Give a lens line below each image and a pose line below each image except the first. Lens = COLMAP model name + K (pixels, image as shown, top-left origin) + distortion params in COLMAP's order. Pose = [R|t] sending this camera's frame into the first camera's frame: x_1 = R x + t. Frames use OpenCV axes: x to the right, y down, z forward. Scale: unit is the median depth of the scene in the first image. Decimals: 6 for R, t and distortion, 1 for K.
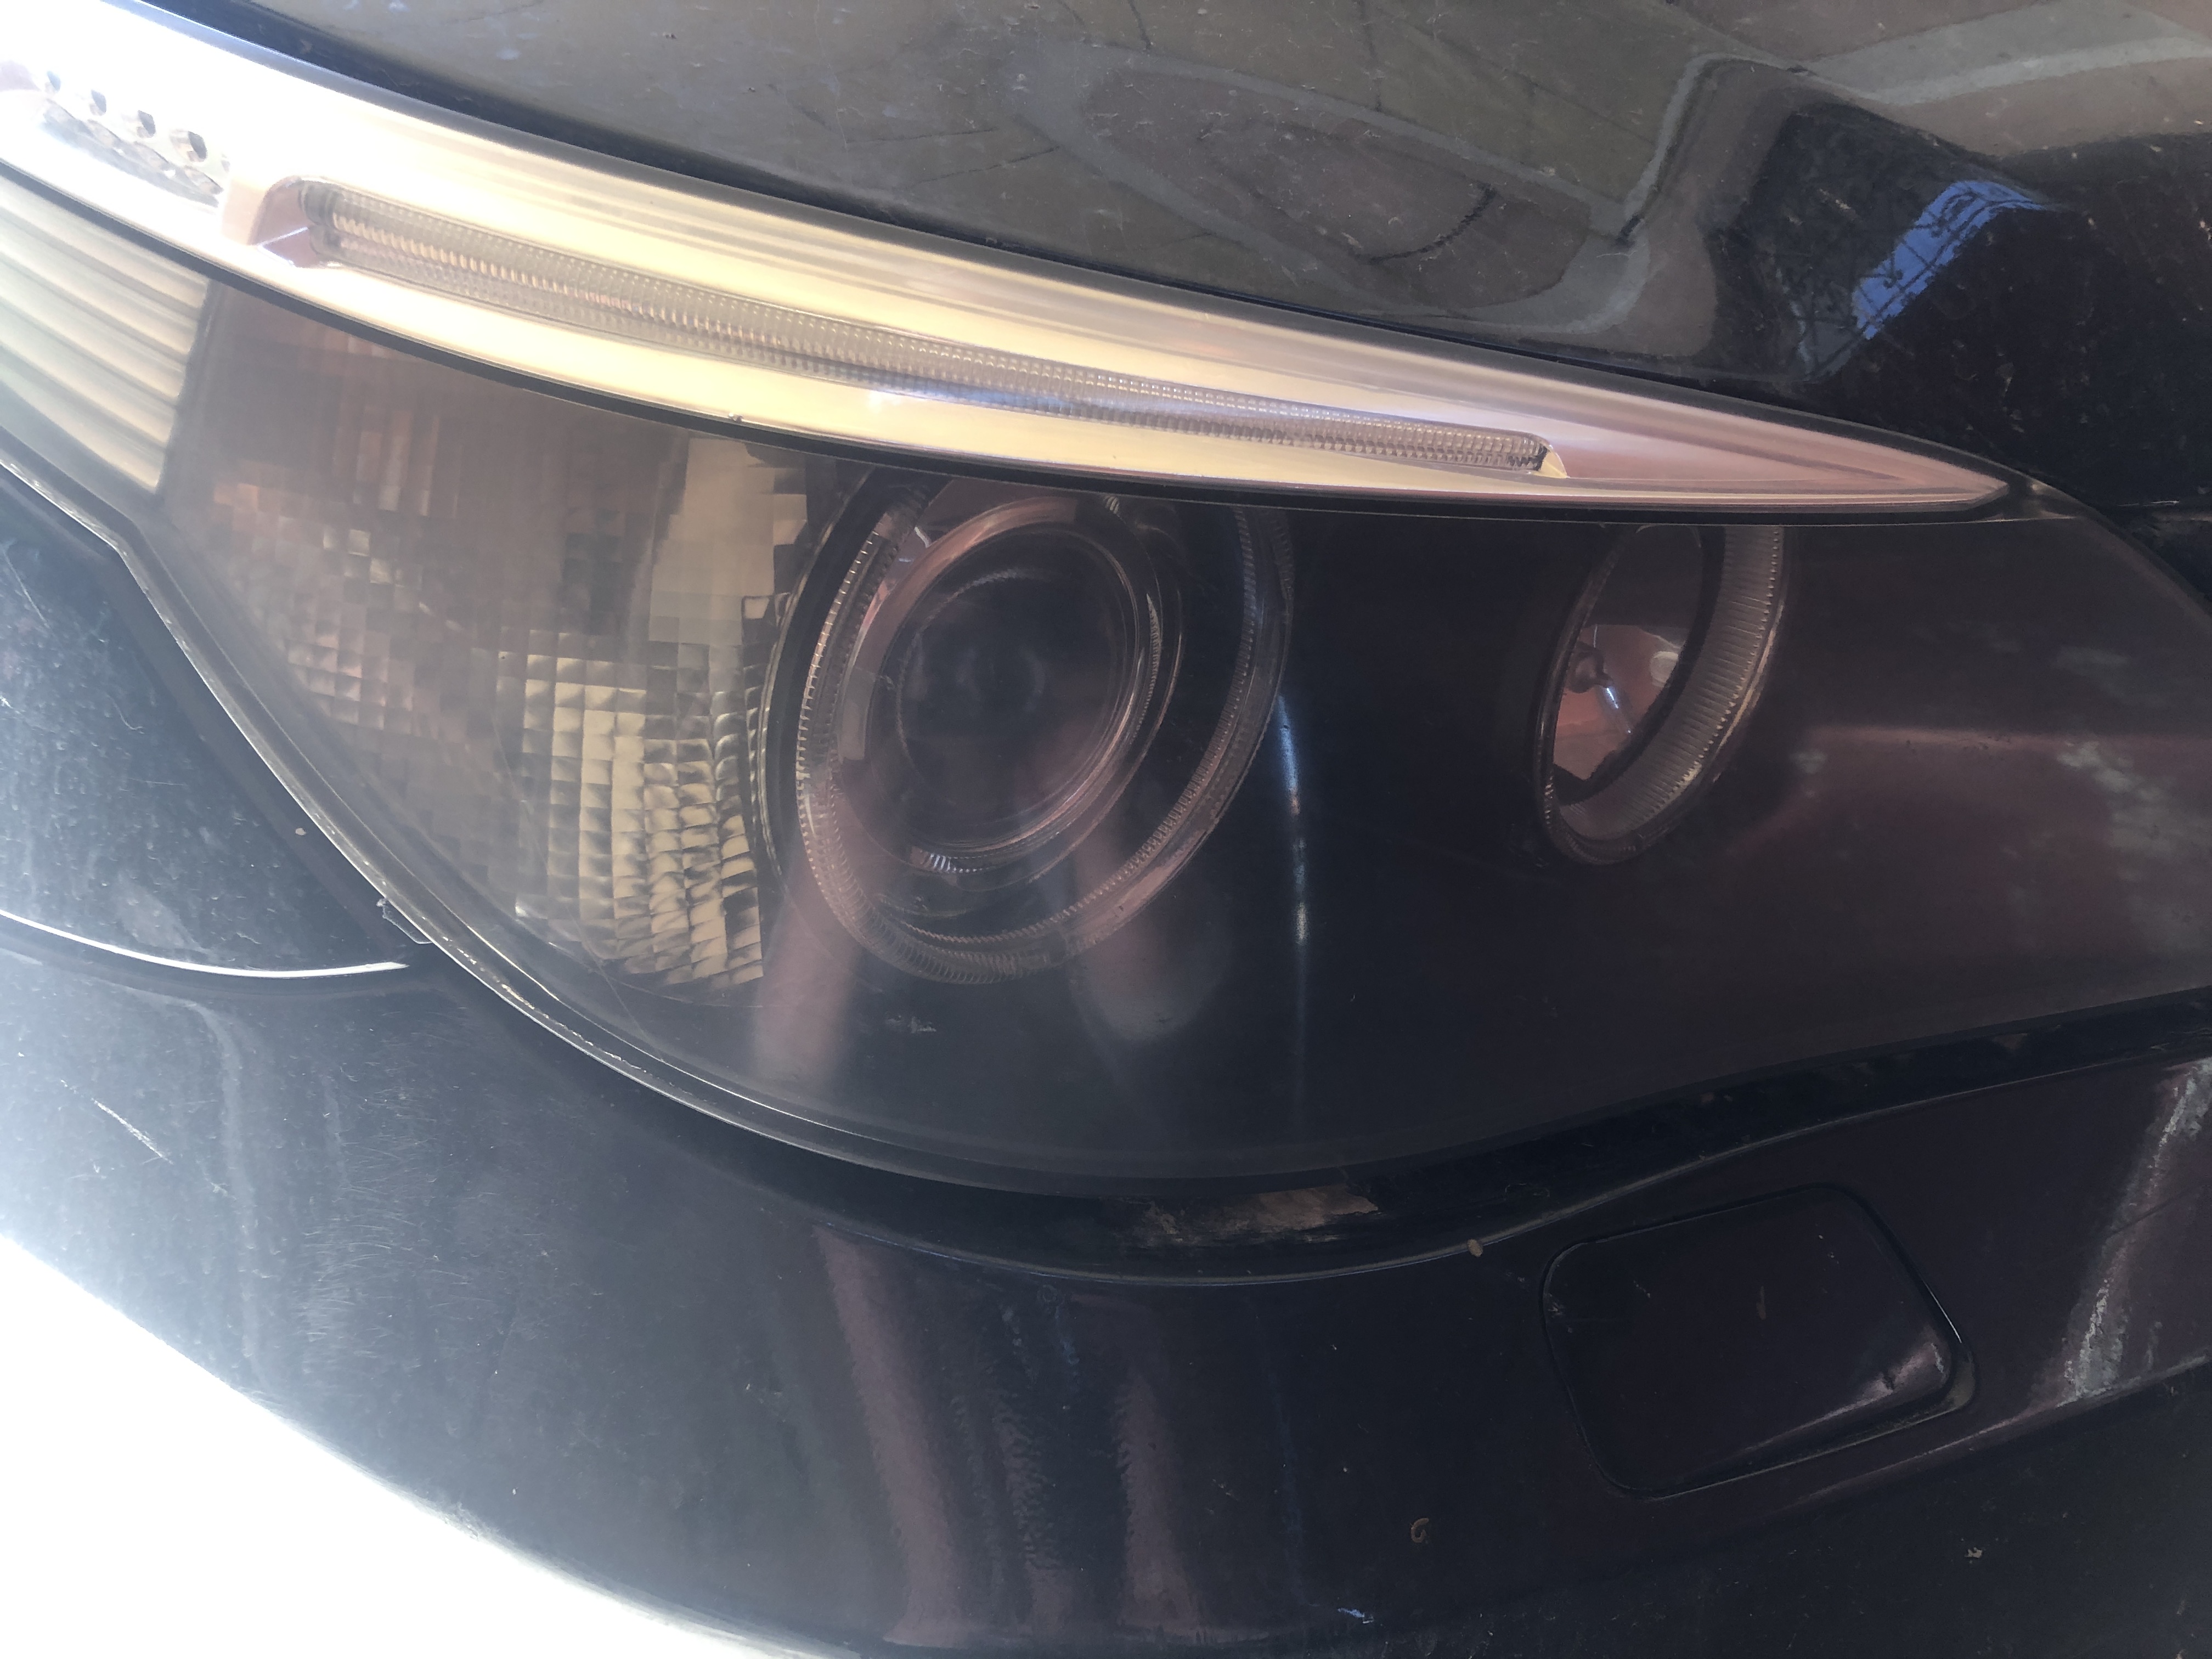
lens RADIAL K [[1812.3, 0, 1106.0], [0, 1812.3, 829.5], [0, 0, 1]] dist [0.001565, -0.009592]
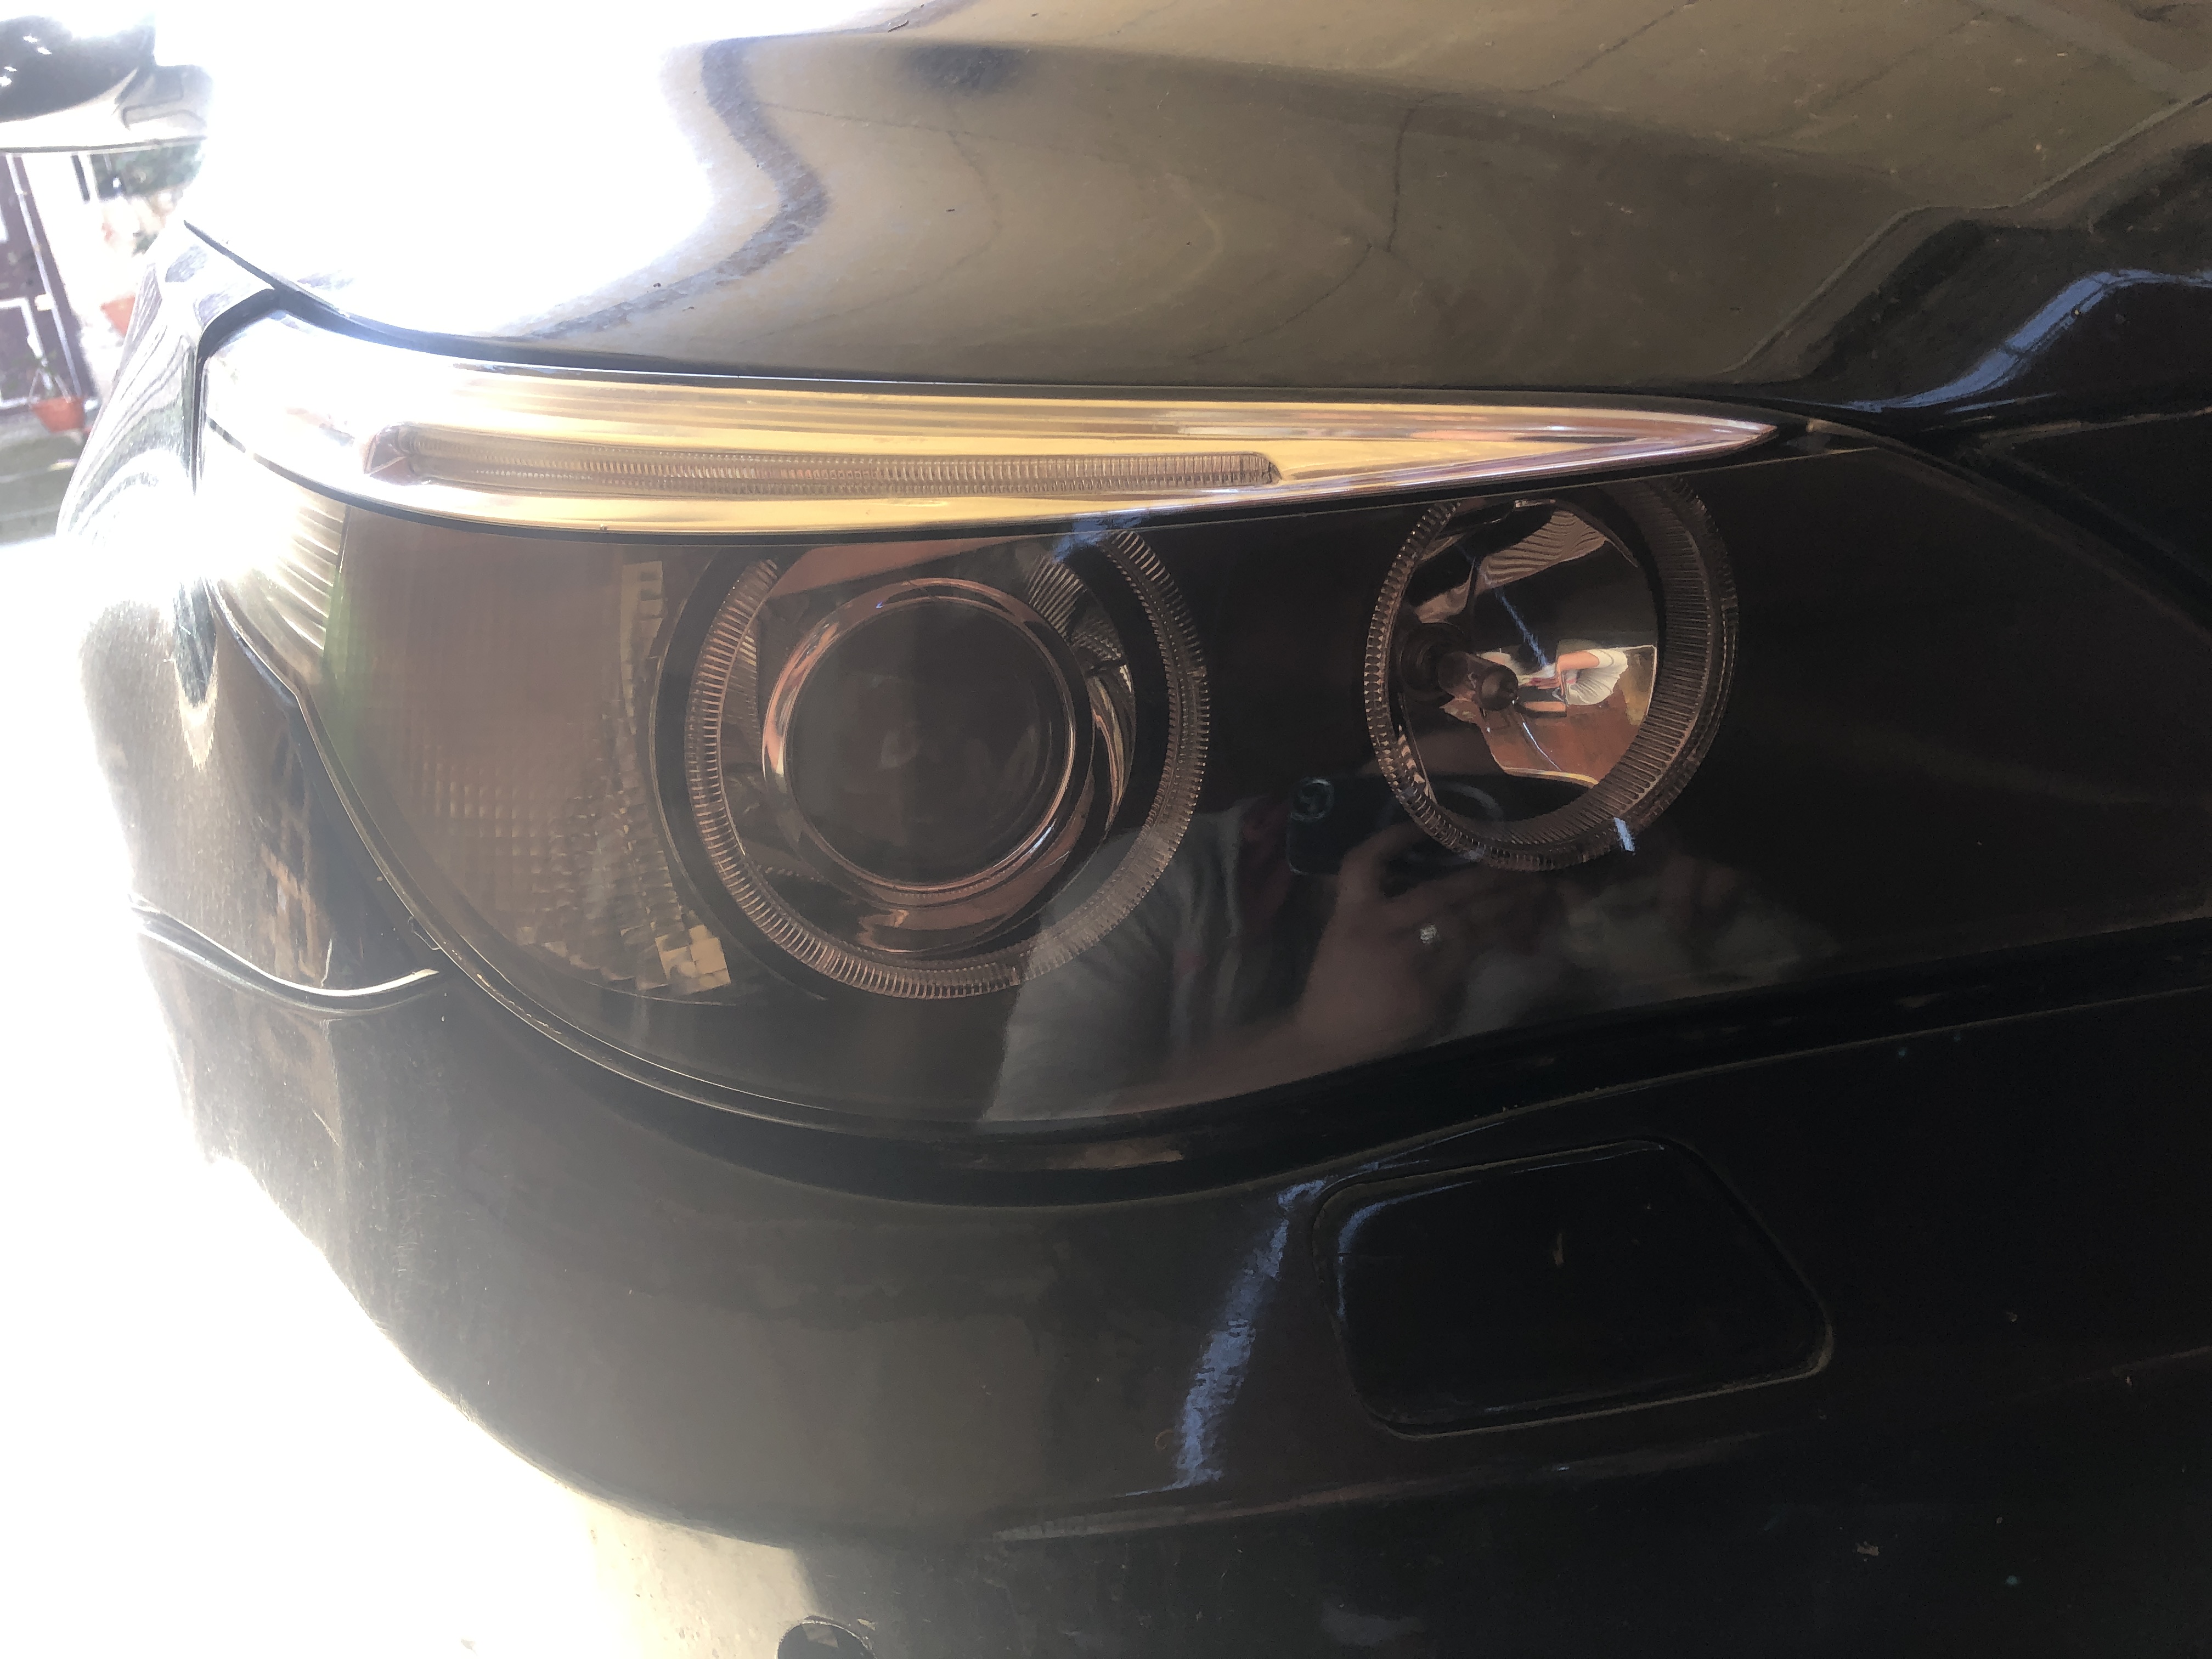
lens RADIAL K [[1795.5, 0, 1106.0], [0, 1795.5, 829.5], [0, 0, 1]] dist [0.003534, 0.005514]
pose [[0.921918, -0.092955, -0.376067, 0.553025], [0.030770, 0.985288, -0.168107, 0.202567], [0.386161, 0.143410, 0.911215, -0.024865]]
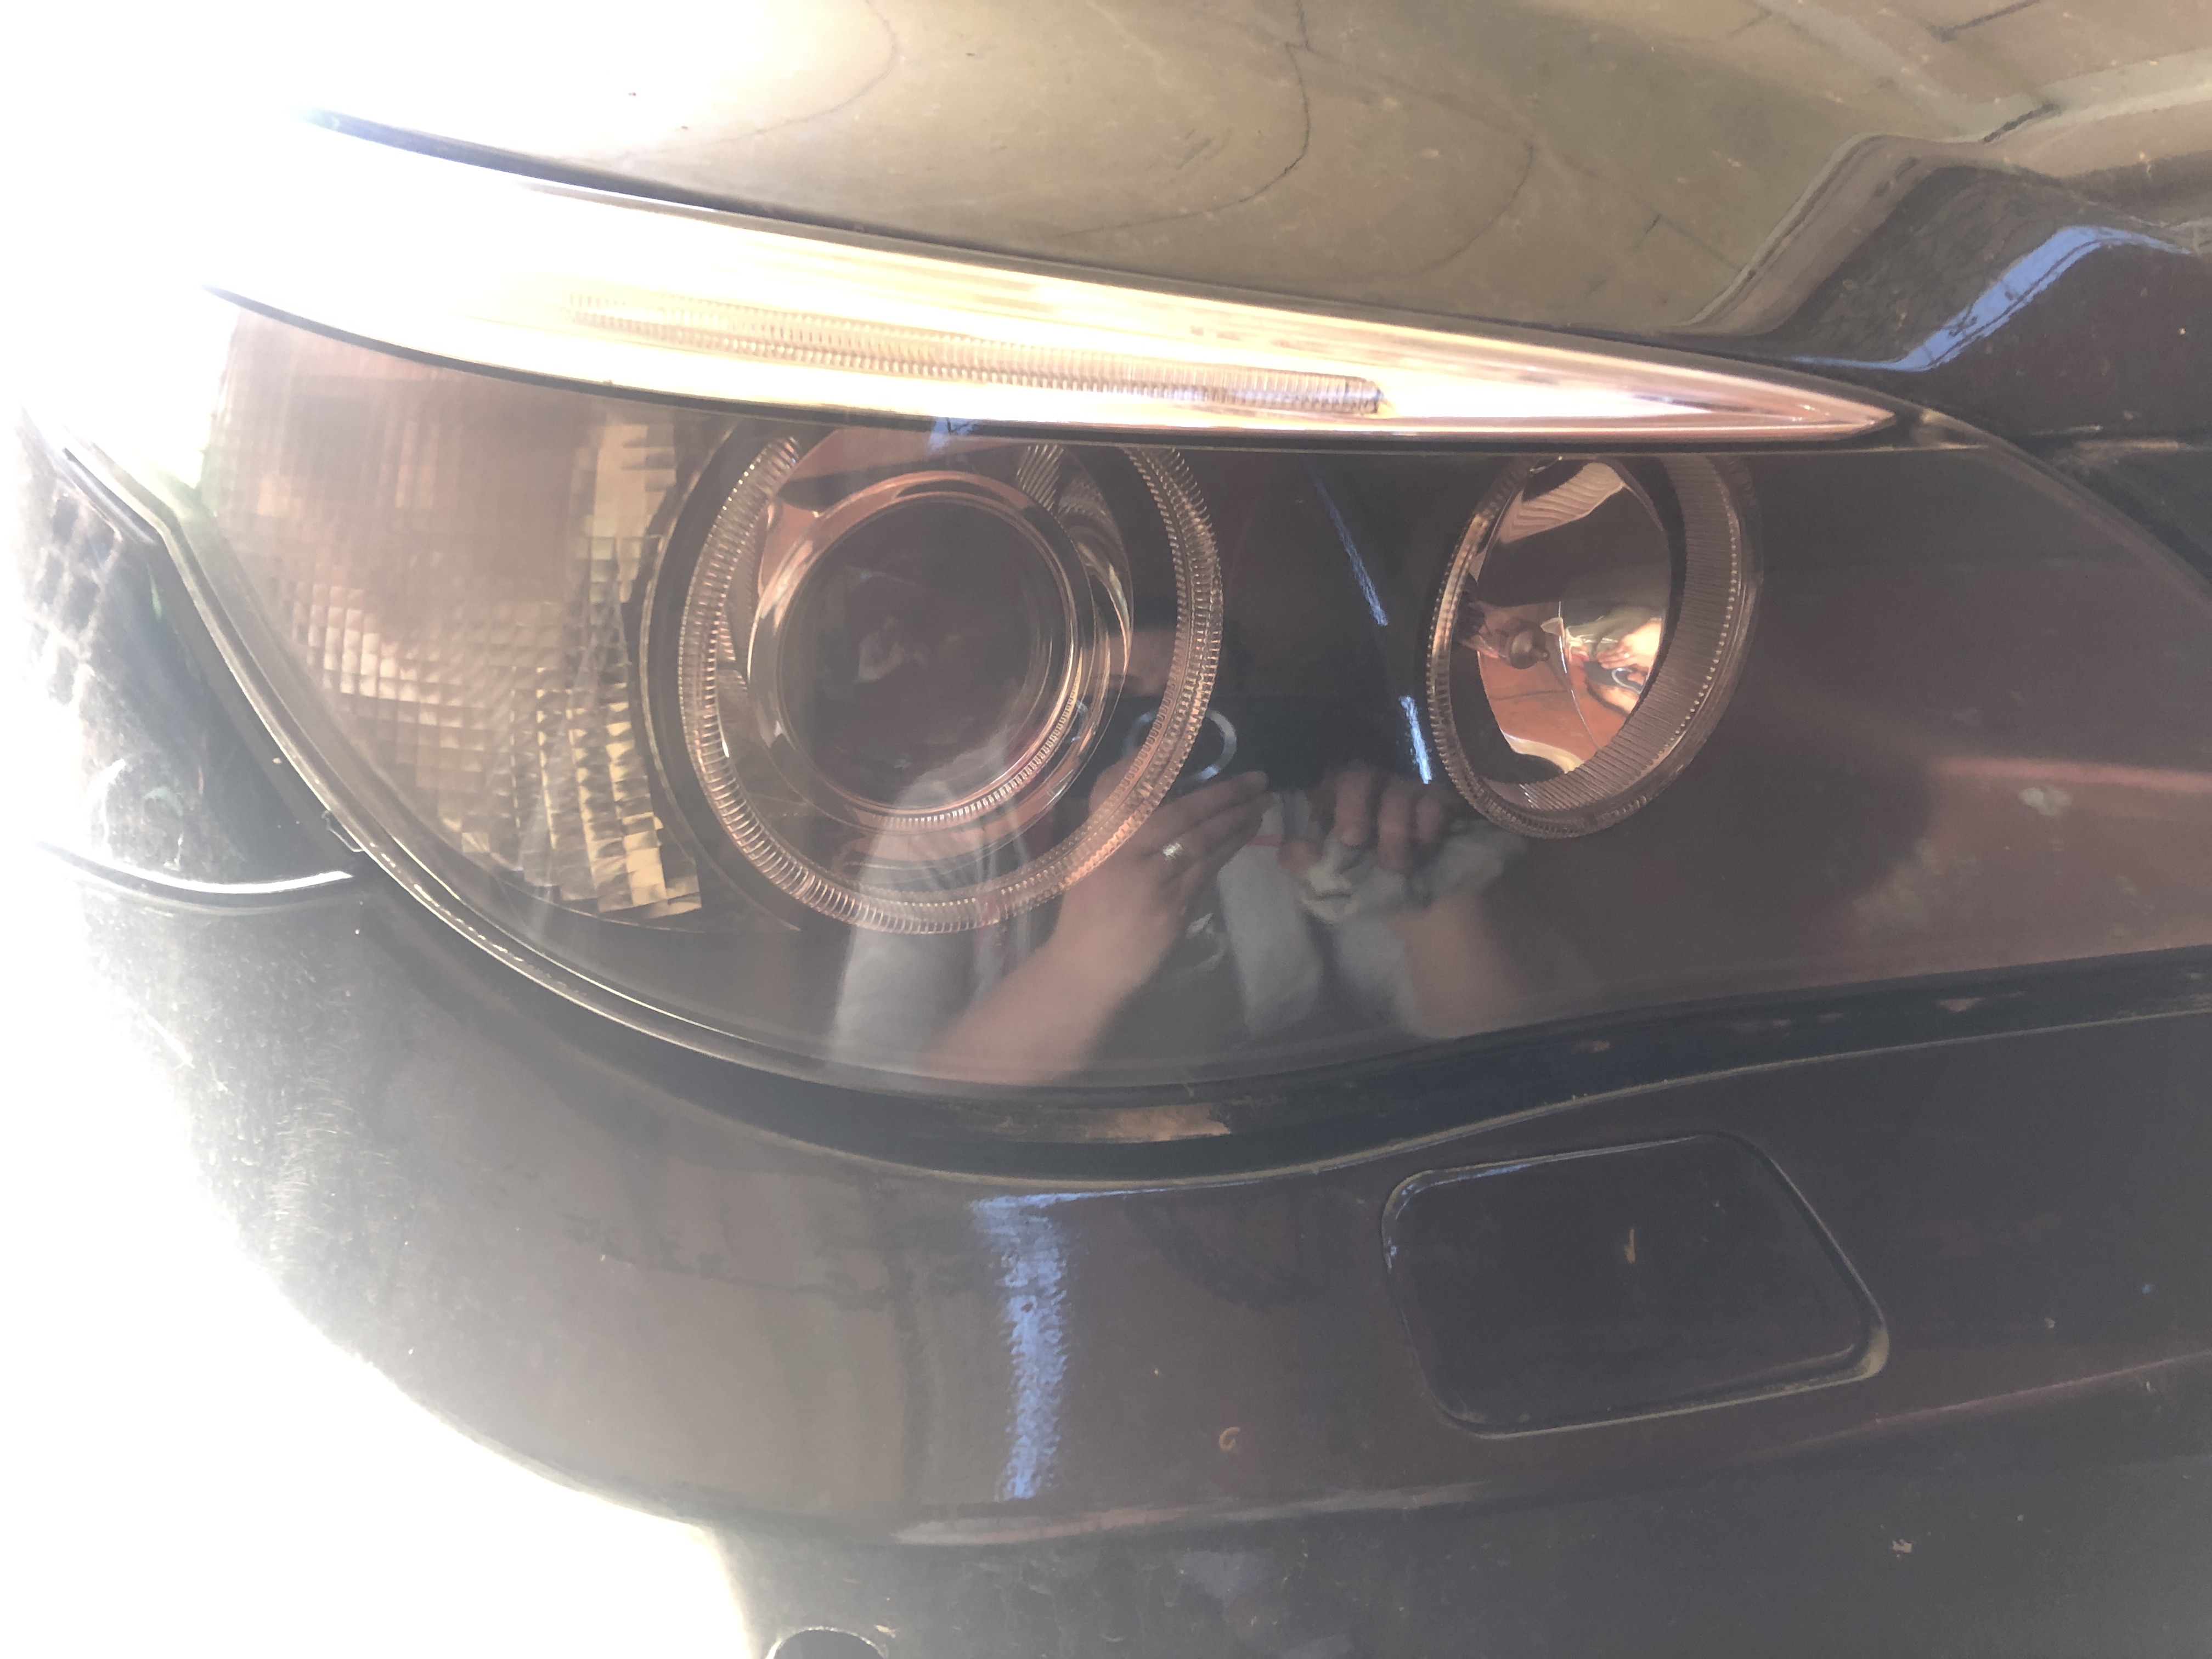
lens RADIAL K [[1786.9, 0, 1106.0], [0, 1786.9, 829.5], [0, 0, 1]] dist [0.006226, 0.005245]
pose [[0.979682, -0.006050, -0.200464, 0.296345], [-0.014107, 0.994991, -0.098969, 0.146364], [0.200059, 0.099786, 0.974689, -0.006666]]
